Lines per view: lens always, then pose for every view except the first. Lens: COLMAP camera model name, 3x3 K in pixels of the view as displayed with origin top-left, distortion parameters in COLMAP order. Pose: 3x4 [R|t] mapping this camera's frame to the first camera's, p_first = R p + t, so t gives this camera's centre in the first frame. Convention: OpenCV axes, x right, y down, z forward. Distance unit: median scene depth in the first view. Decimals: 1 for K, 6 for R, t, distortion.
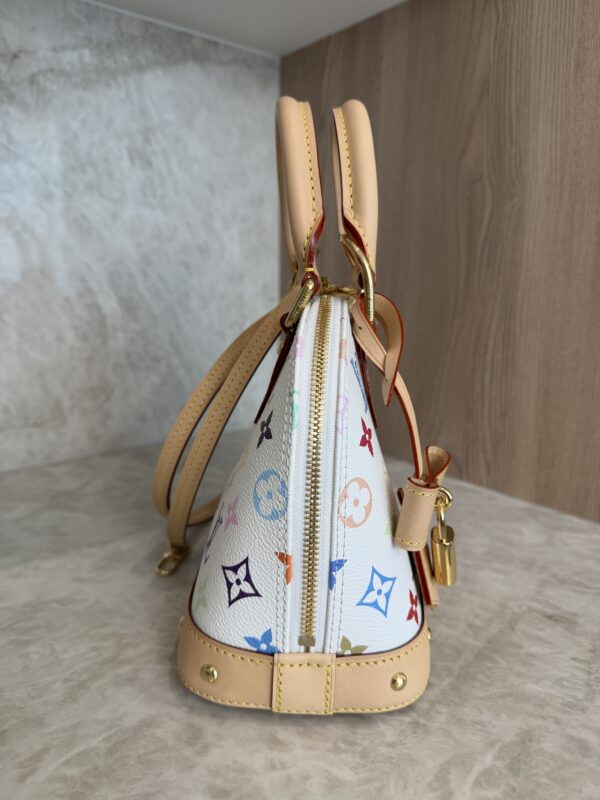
lens RADIAL K [[594.3, 0, 301.0], [0, 594.3, 402.6], [0, 0, 1]] dist [-0.017586, -0.016325]
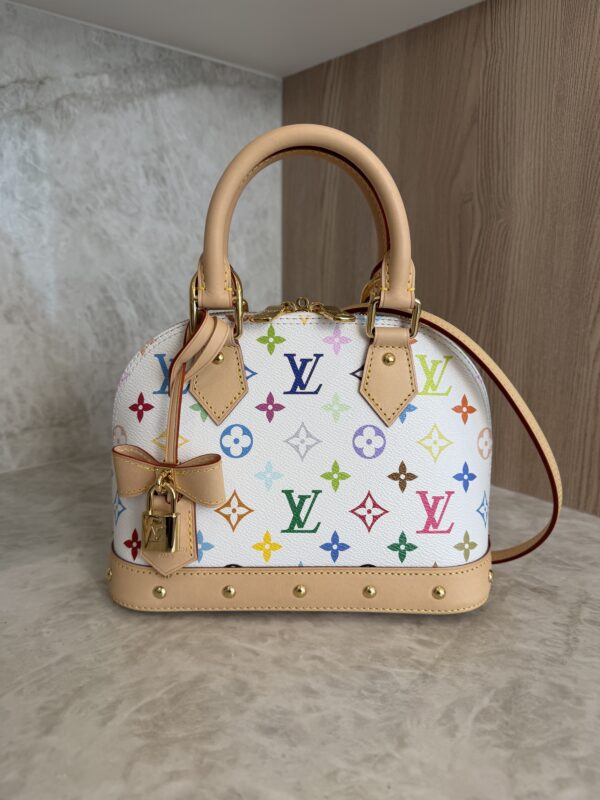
lens RADIAL K [[594.3, 0, 301.3], [0, 594.3, 400.6], [0, 0, 1]] dist [-0.017586, -0.016325]
pose [[0.999687, -0.006150, 0.024234, -0.040440], [0.005984, 0.999958, 0.006907, -0.012206], [-0.024276, -0.006760, 0.999682, -0.094855]]
